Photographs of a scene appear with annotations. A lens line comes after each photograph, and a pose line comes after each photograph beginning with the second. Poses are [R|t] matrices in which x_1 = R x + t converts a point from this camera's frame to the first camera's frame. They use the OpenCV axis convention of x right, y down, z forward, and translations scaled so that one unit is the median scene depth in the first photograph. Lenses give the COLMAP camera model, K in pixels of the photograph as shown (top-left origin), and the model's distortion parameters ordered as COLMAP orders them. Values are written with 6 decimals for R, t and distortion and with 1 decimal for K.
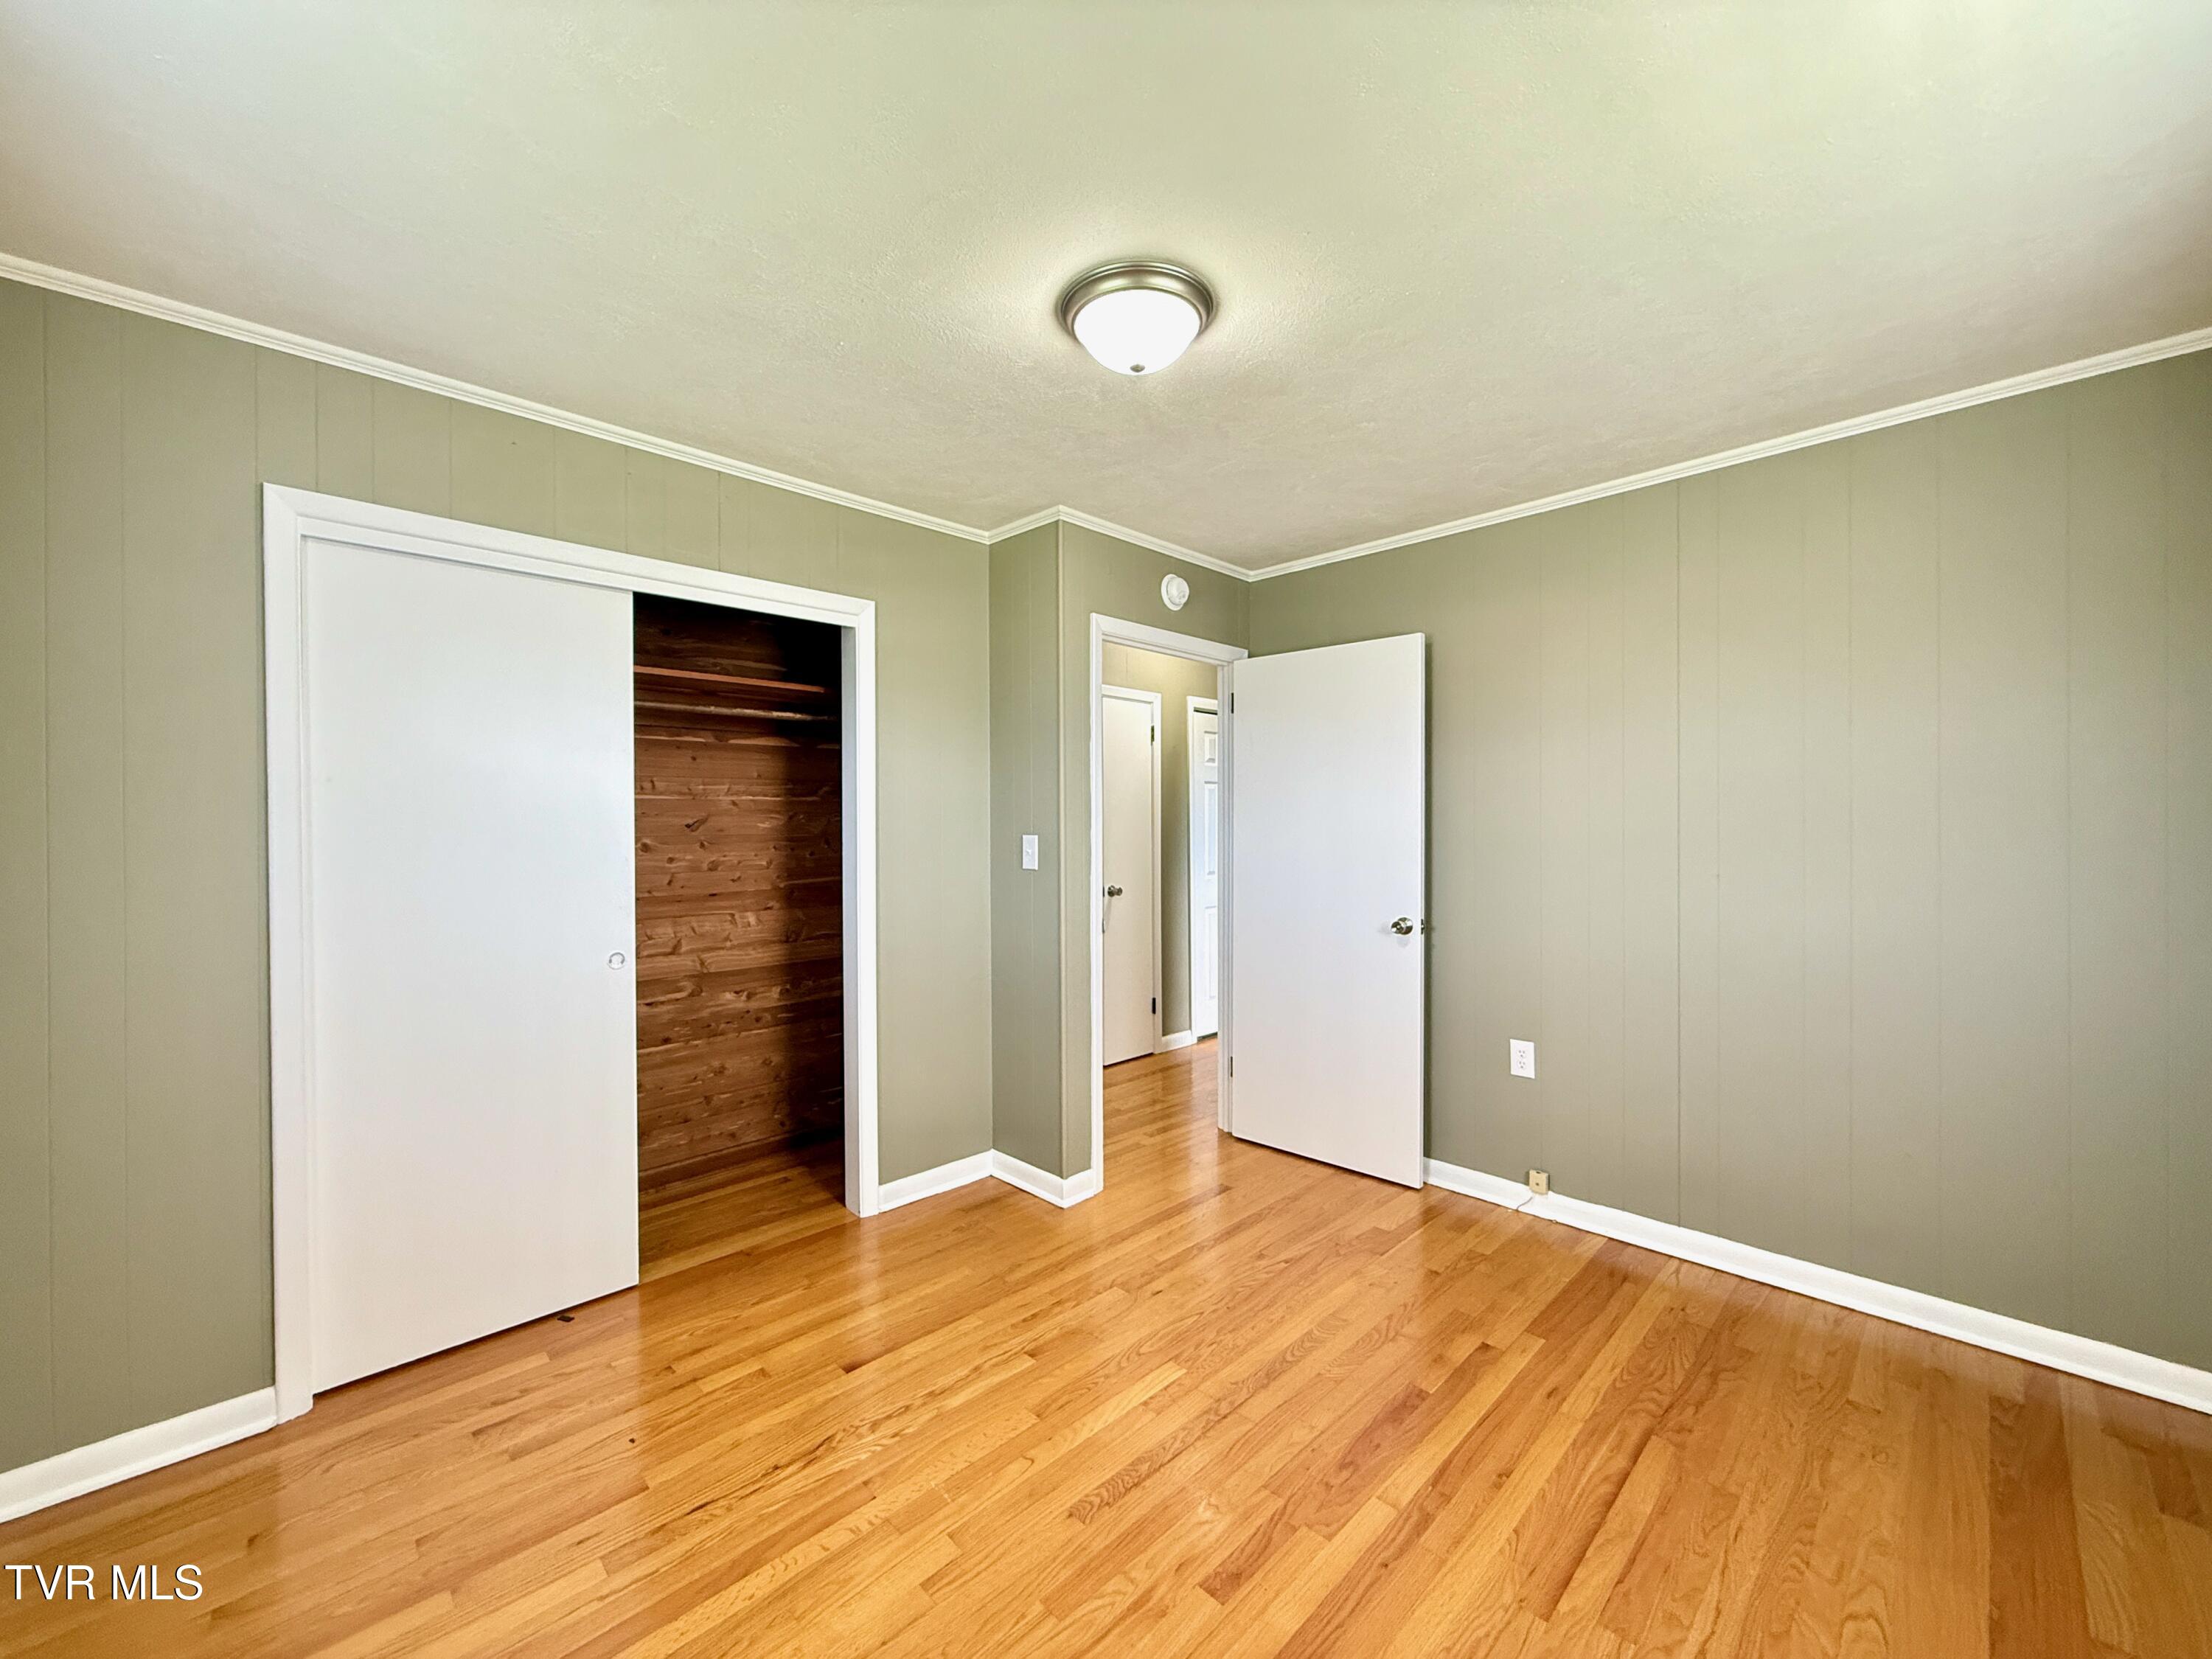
lens RADIAL K [[885.1, 0, 1091.0], [0, 885.1, 829.5], [0, 0, 1]] dist [0.000517, 0.000059]
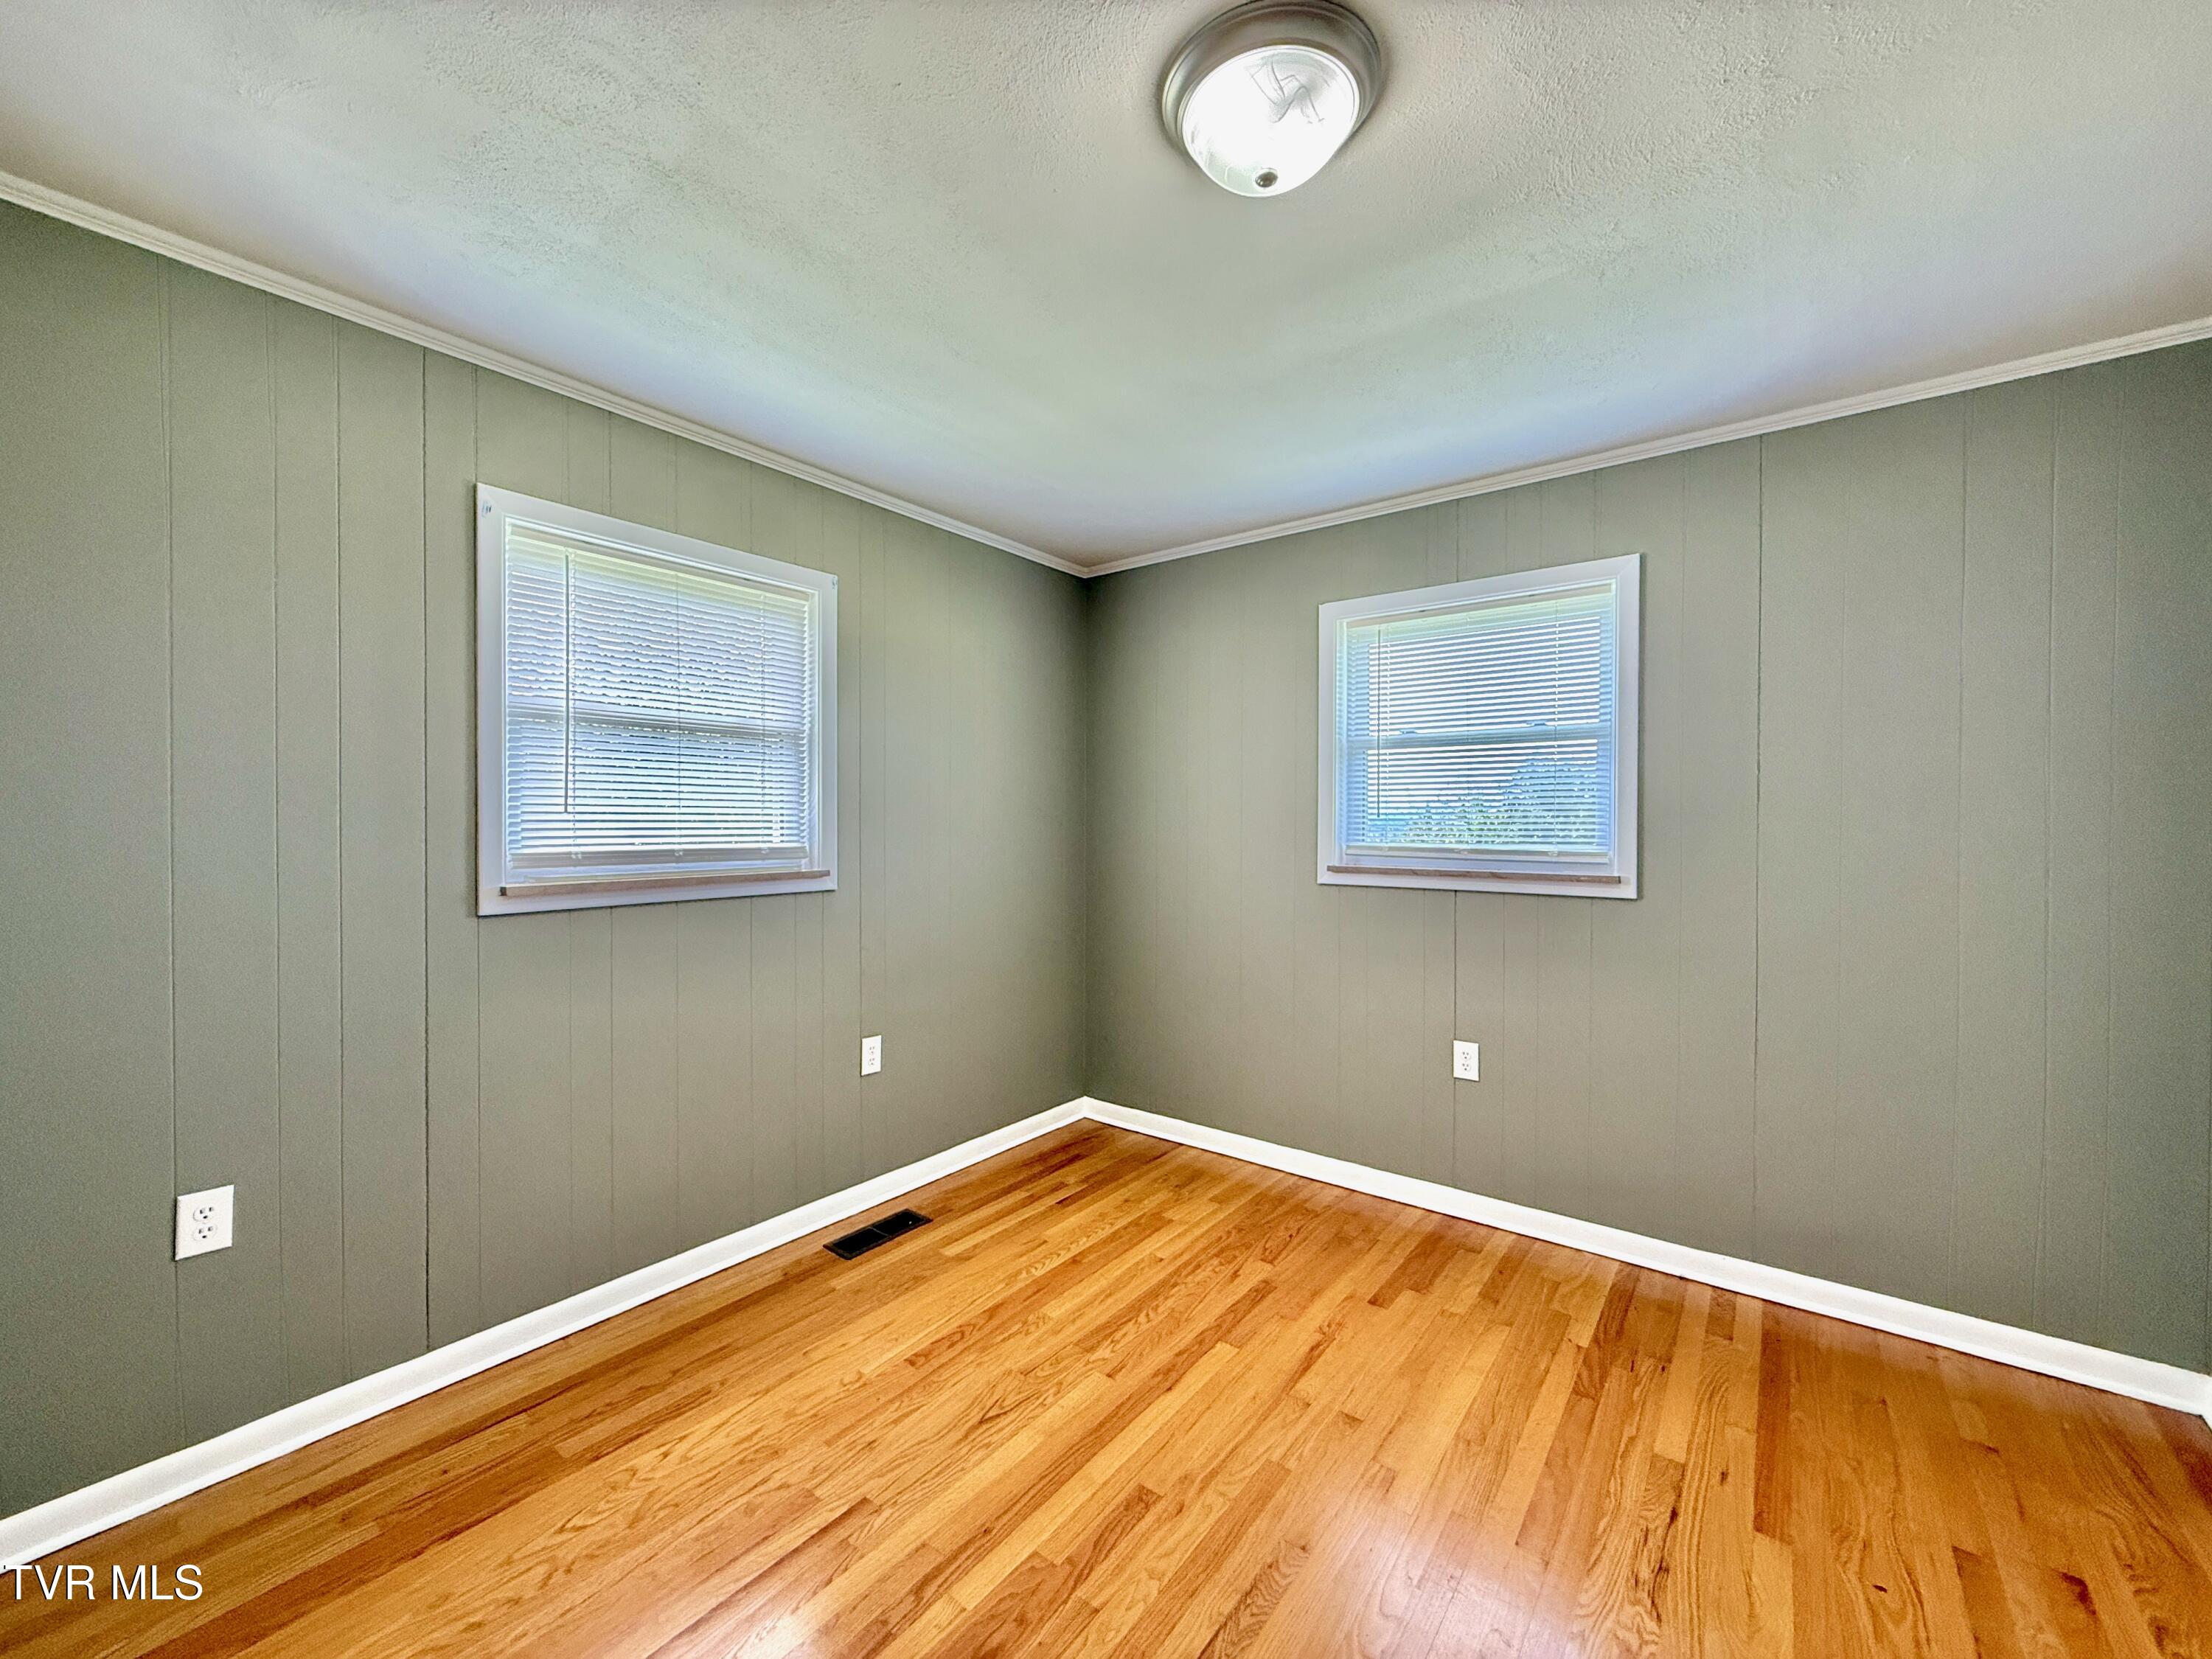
lens RADIAL K [[885.1, 0, 1091.0], [0, 885.1, 829.5], [0, 0, 1]] dist [0.000517, 0.000059]
pose [[-0.991408, 0.002770, -0.130779, 0.327347], [0.000253, 0.999814, 0.019259, -0.008055], [0.130808, 0.019060, -0.991224, 1.921729]]
